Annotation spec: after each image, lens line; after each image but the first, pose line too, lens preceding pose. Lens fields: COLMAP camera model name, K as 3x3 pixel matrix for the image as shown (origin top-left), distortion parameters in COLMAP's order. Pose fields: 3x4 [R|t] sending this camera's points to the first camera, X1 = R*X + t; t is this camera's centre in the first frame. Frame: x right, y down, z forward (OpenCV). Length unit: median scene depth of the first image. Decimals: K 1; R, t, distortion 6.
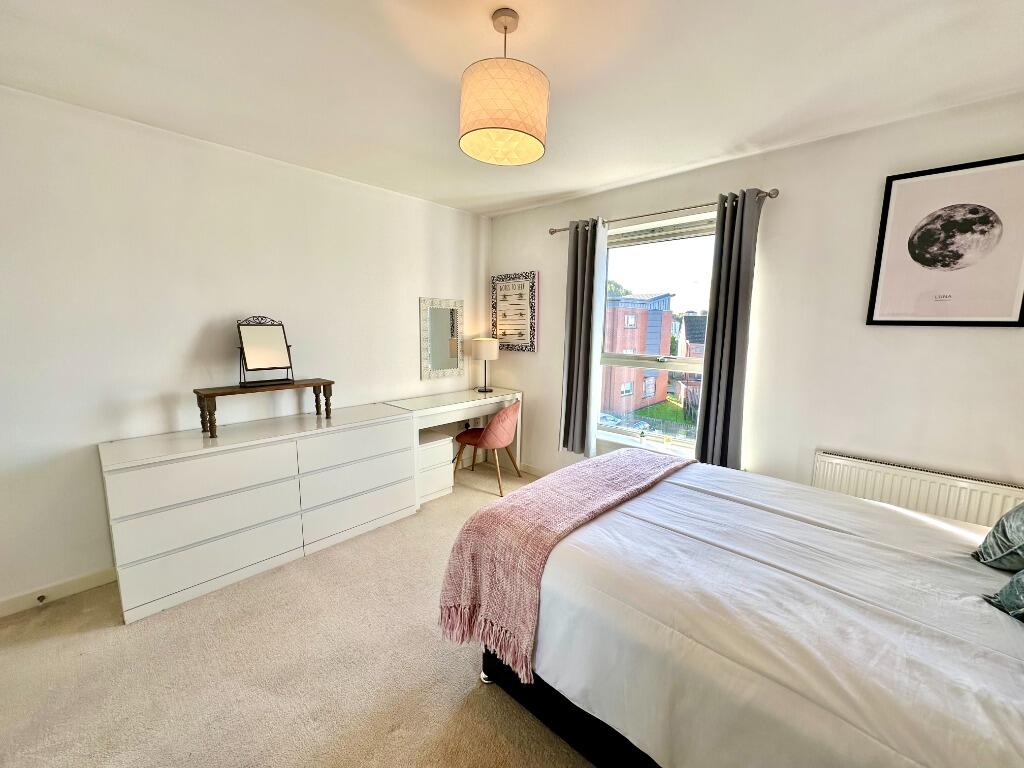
lens RADIAL K [[407.8, 0, 511.1], [0, 407.8, 382.9], [0, 0, 1]] dist [0.001117, 0.000109]
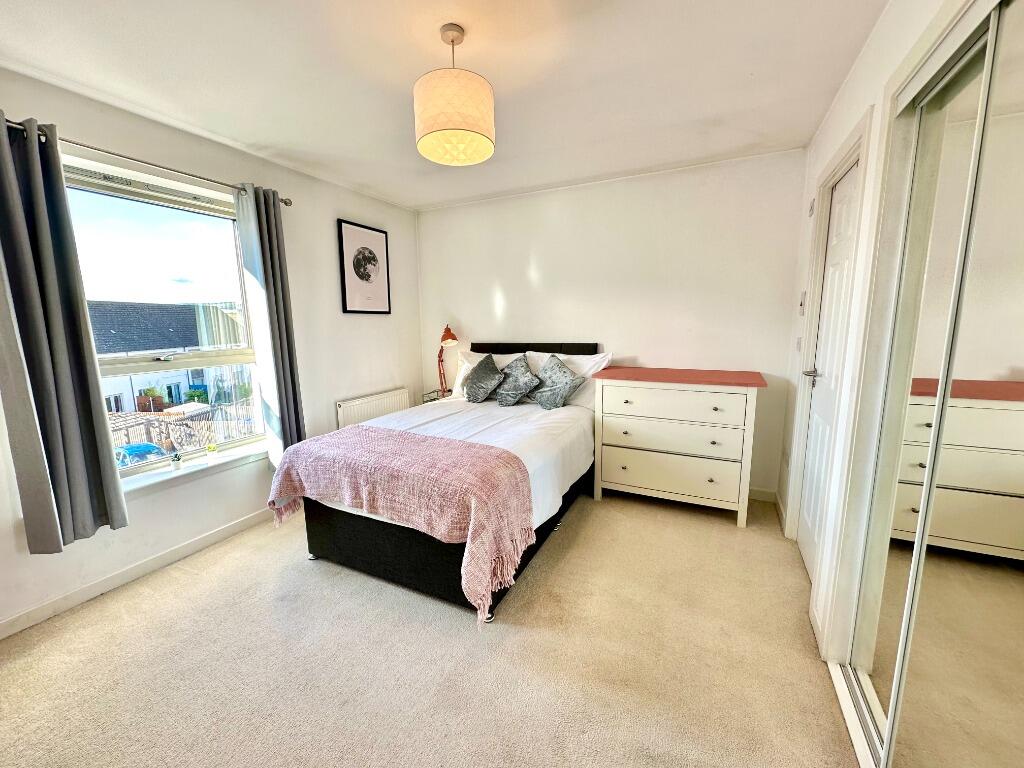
lens RADIAL K [[407.8, 0, 511.1], [0, 407.8, 382.9], [0, 0, 1]] dist [0.001117, 0.000109]
pose [[-0.288380, -0.161146, 0.943858, -0.832263], [0.138568, 0.968336, 0.207662, -0.121031], [-0.947436, 0.190674, -0.256920, 0.864370]]
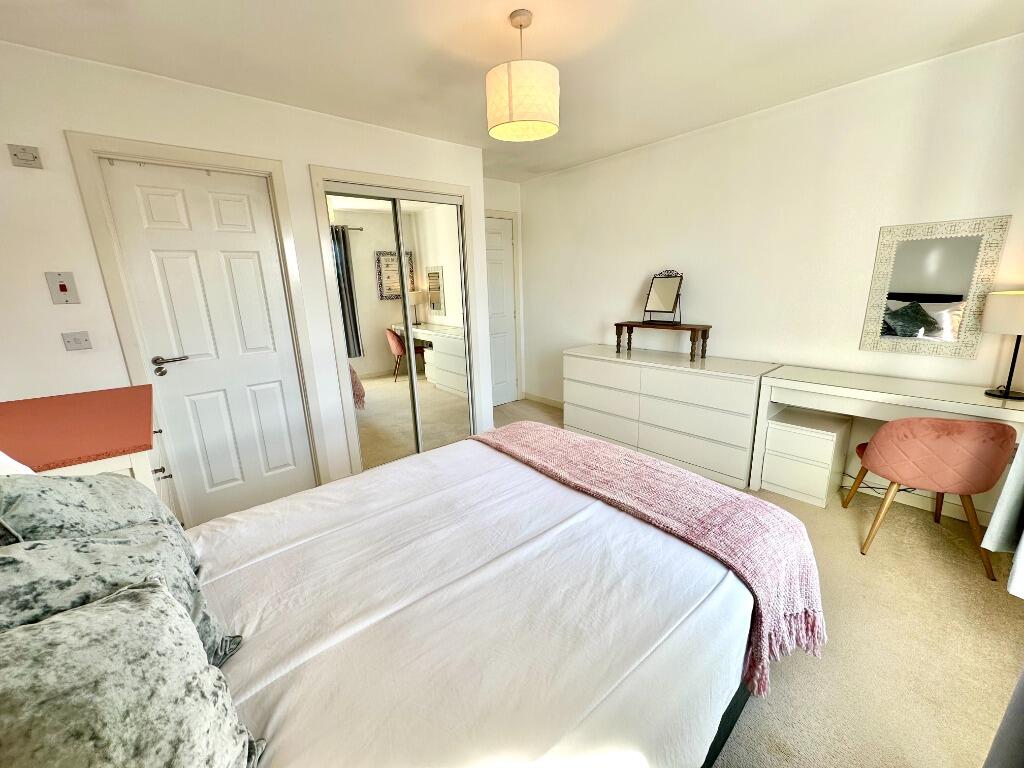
lens RADIAL K [[407.8, 0, 511.1], [0, 407.8, 382.9], [0, 0, 1]] dist [0.001117, 0.000109]
pose [[-0.111286, 0.233457, -0.965978, 0.922186], [-0.112598, 0.962794, 0.245659, -0.098417], [0.987389, 0.136106, -0.080858, 0.802216]]
